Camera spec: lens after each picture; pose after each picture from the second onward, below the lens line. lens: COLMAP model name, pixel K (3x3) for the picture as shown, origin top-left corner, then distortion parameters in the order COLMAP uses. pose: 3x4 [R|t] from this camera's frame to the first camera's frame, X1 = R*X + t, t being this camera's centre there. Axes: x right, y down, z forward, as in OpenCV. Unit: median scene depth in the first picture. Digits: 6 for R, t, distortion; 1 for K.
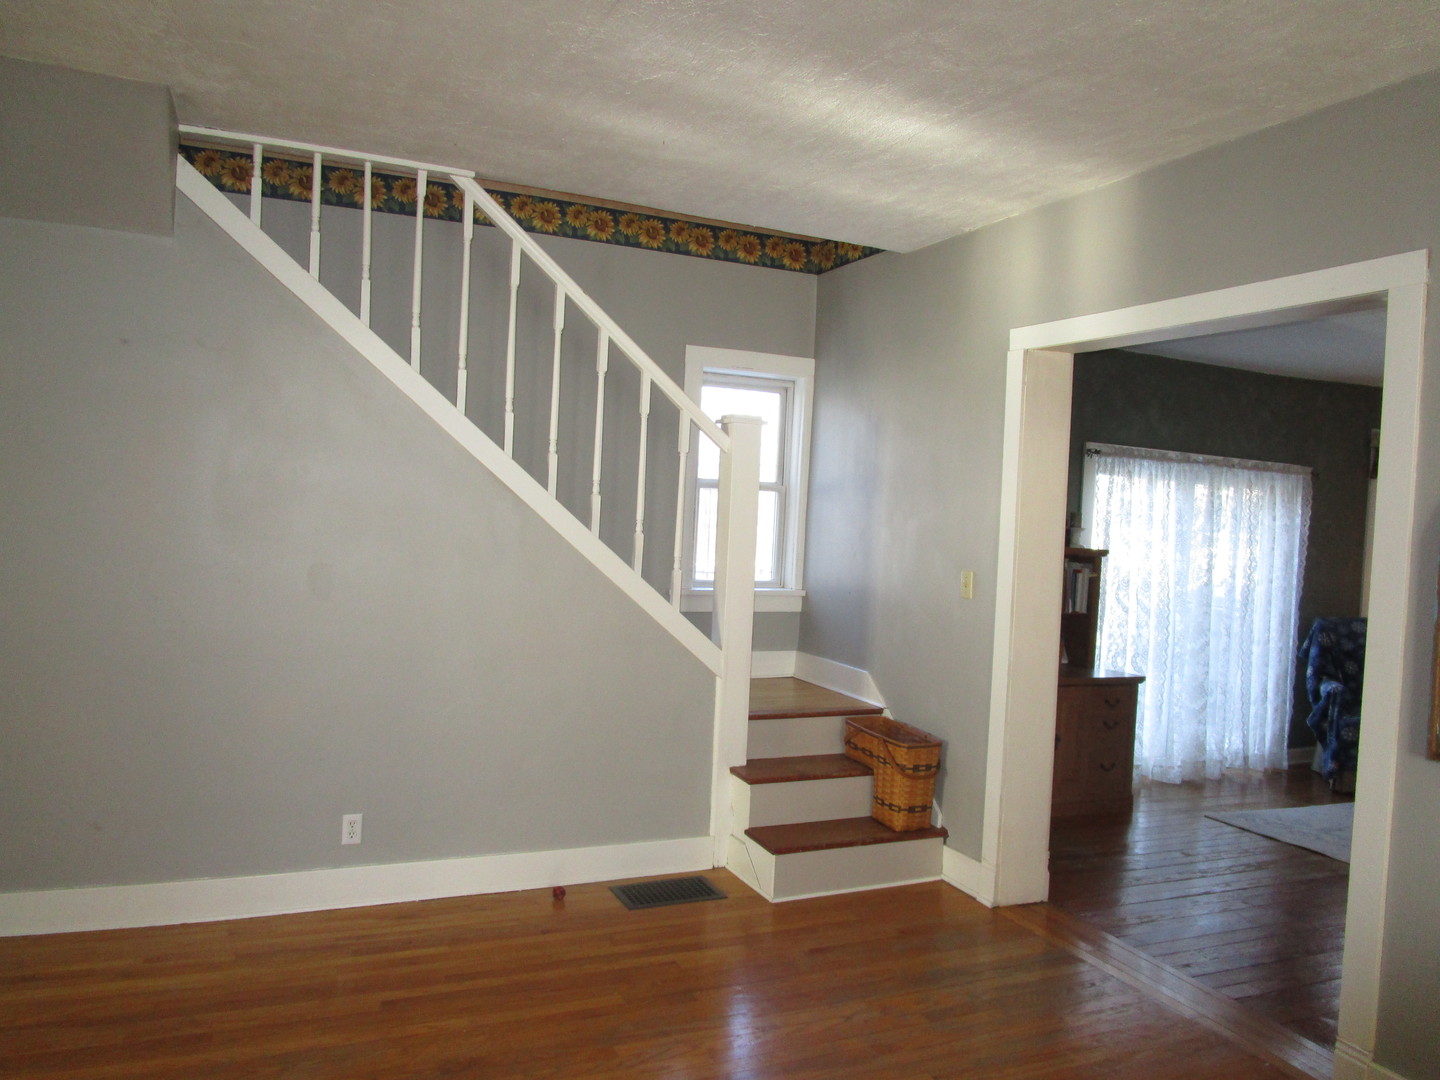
lens RADIAL K [[1039.0, 0, 709.4], [0, 1039.0, 545.5], [0, 0, 1]] dist [-0.022775, 0.001158]
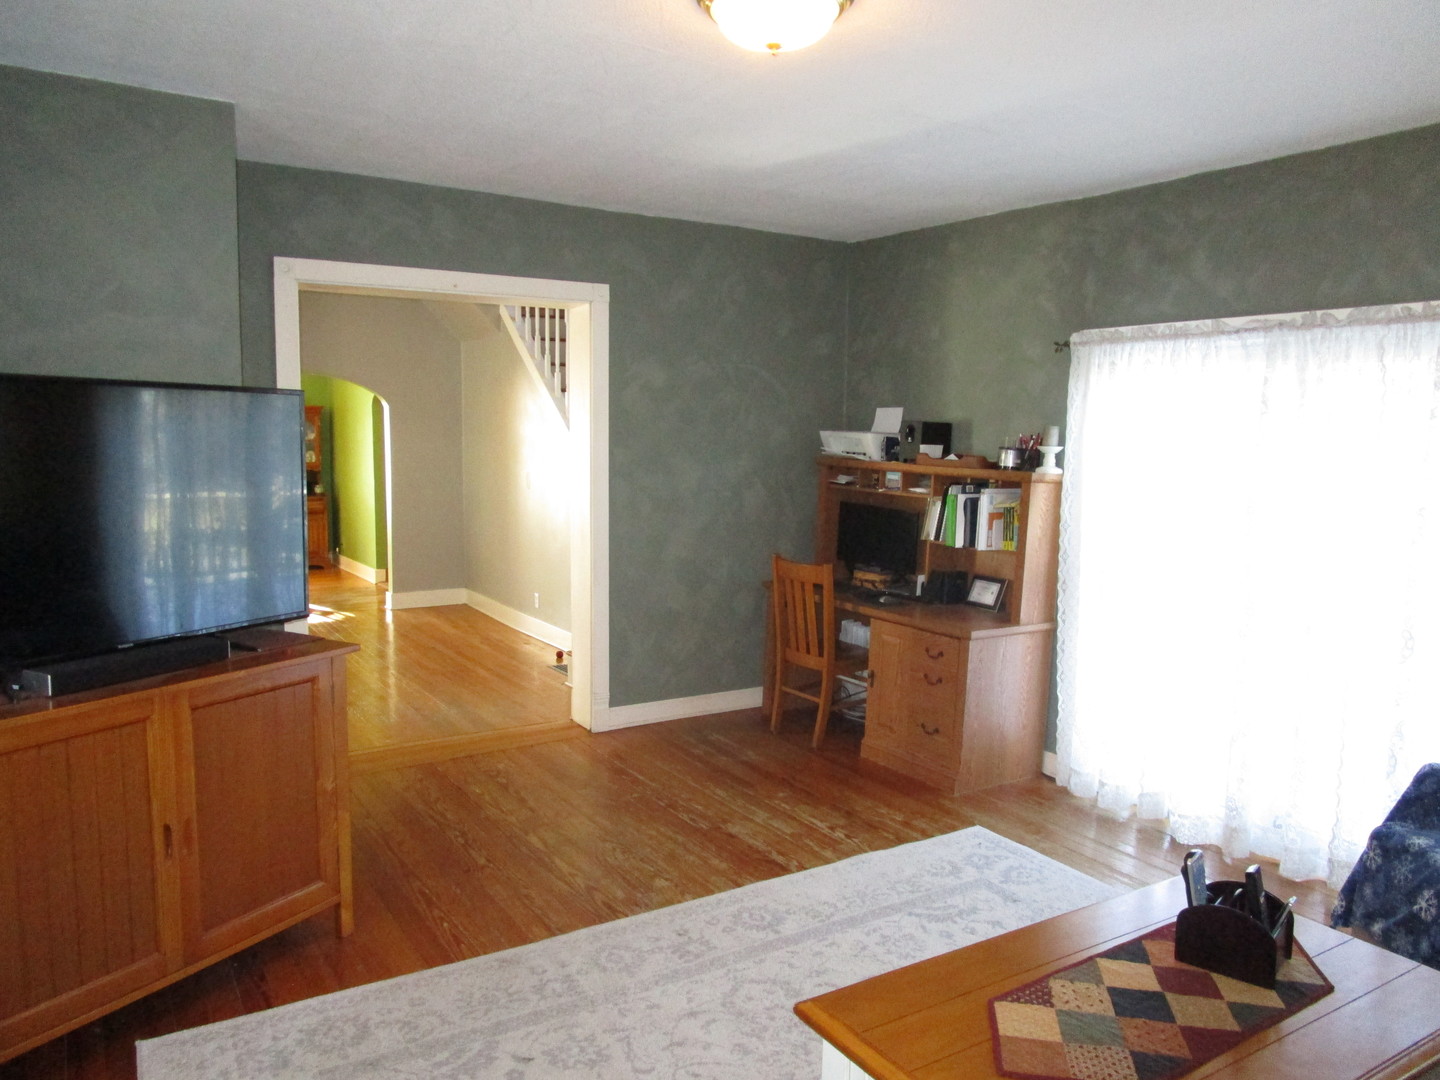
lens RADIAL K [[1039.0, 0, 720.4], [0, 1039.0, 535.3], [0, 0, 1]] dist [-0.022775, 0.001158]
pose [[0.139493, 0.046380, -0.989136, 1.009635], [-0.034697, 0.998518, 0.041926, 0.023660], [0.989615, 0.028472, 0.140896, 0.604632]]
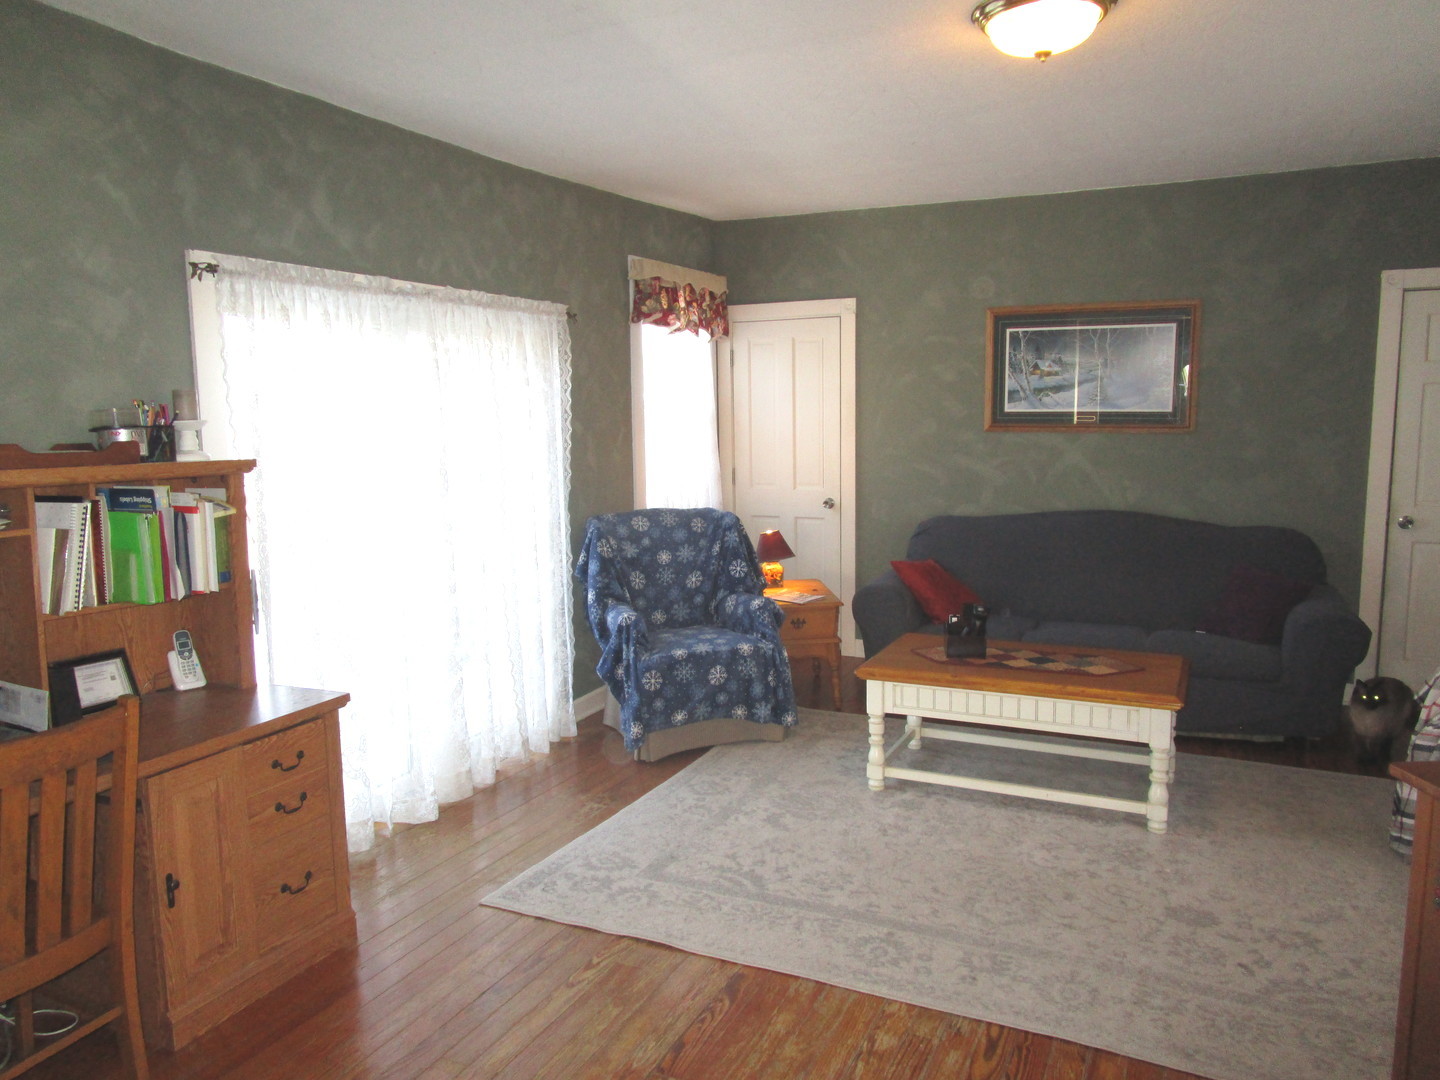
lens RADIAL K [[1039.0, 0, 692.7], [0, 1039.0, 542.4], [0, 0, 1]] dist [-0.022775, 0.001158]
pose [[0.778359, -0.145214, 0.610795, 0.212093], [0.075798, 0.987502, 0.138182, -0.008581], [-0.623227, -0.061258, 0.779638, 0.414780]]
